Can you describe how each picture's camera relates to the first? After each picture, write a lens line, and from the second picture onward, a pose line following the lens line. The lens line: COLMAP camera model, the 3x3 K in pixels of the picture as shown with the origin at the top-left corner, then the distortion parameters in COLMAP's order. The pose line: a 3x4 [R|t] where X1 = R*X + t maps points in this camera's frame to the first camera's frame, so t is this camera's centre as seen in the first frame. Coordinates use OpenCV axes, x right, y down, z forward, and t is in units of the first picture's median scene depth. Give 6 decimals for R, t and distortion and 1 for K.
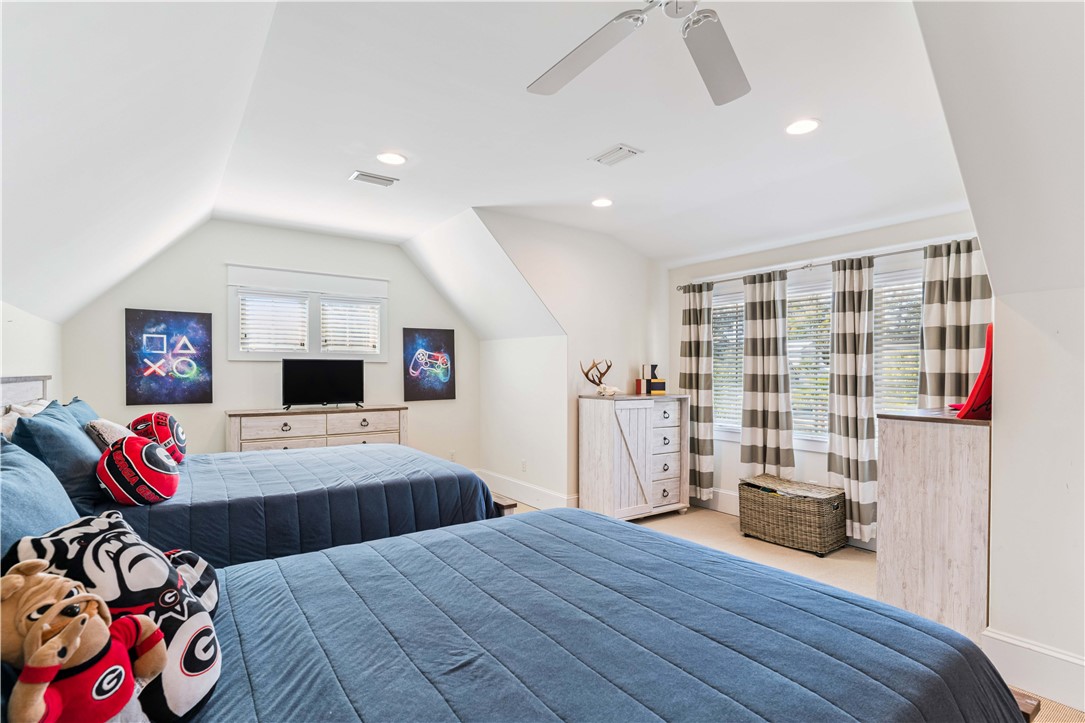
lens RADIAL K [[516.3, 0, 542.0], [0, 516.3, 350.8], [0, 0, 1]] dist [0.005026, 0.000485]
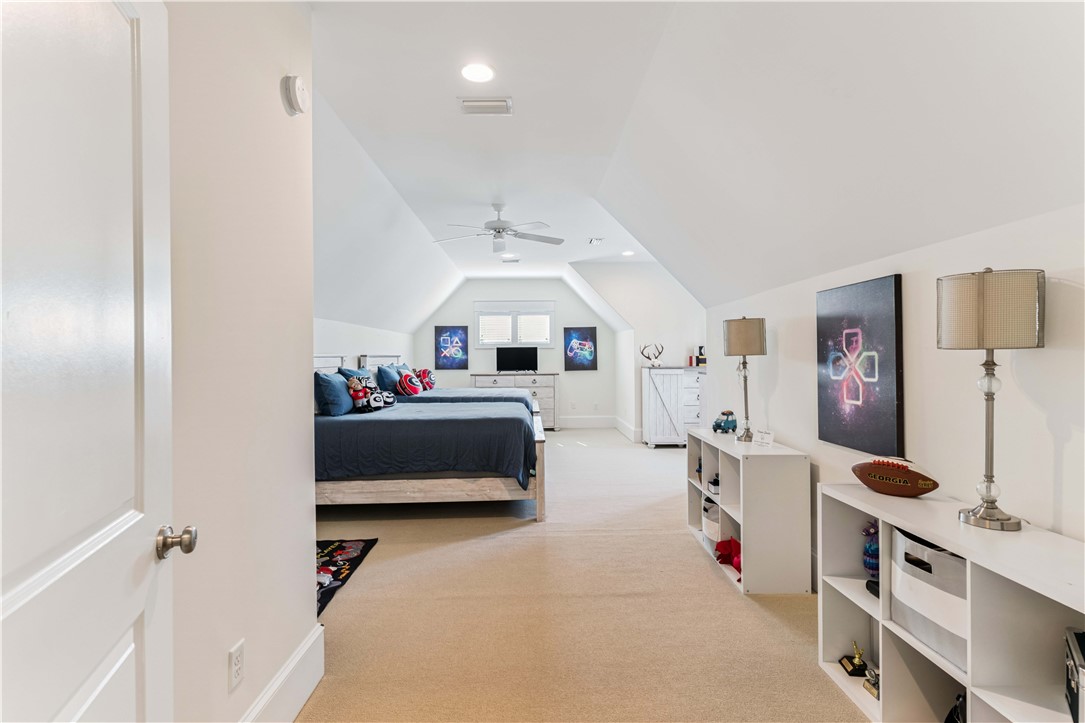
lens RADIAL K [[516.3, 0, 542.0], [0, 516.3, 350.8], [0, 0, 1]] dist [0.005026, 0.000485]
pose [[0.811490, -0.016407, -0.584136, 0.746675], [0.033278, 0.999281, 0.018164, -0.000802], [0.583418, -0.034179, 0.811452, -0.459277]]
